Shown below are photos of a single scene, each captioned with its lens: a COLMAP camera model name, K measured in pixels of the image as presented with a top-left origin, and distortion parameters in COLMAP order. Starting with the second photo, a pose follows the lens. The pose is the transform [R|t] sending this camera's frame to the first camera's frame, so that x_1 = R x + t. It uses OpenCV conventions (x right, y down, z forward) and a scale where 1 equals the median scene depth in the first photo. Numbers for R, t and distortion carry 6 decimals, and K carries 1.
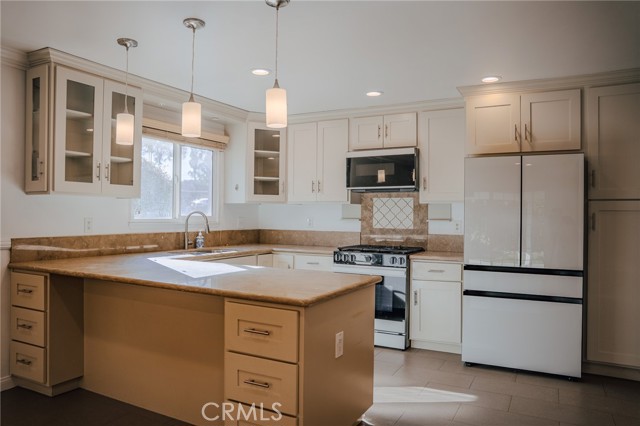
lens RADIAL K [[458.8, 0, 315.0], [0, 458.8, 217.8], [0, 0, 1]] dist [-0.119456, 0.033057]
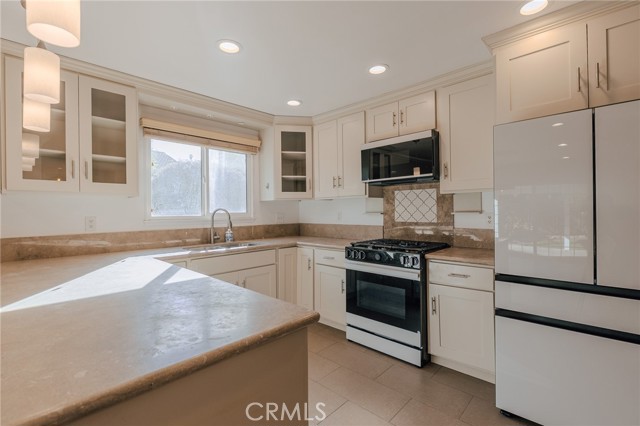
lens RADIAL K [[289.8, 0, 321.3], [0, 289.8, 213.0], [0, 0, 1]] dist [-0.019594, -0.000292]
pose [[0.966752, -0.018526, -0.255044, 0.150972], [0.018681, 0.999824, -0.001816, 0.002460], [0.255032, -0.003009, 0.966928, 0.409437]]
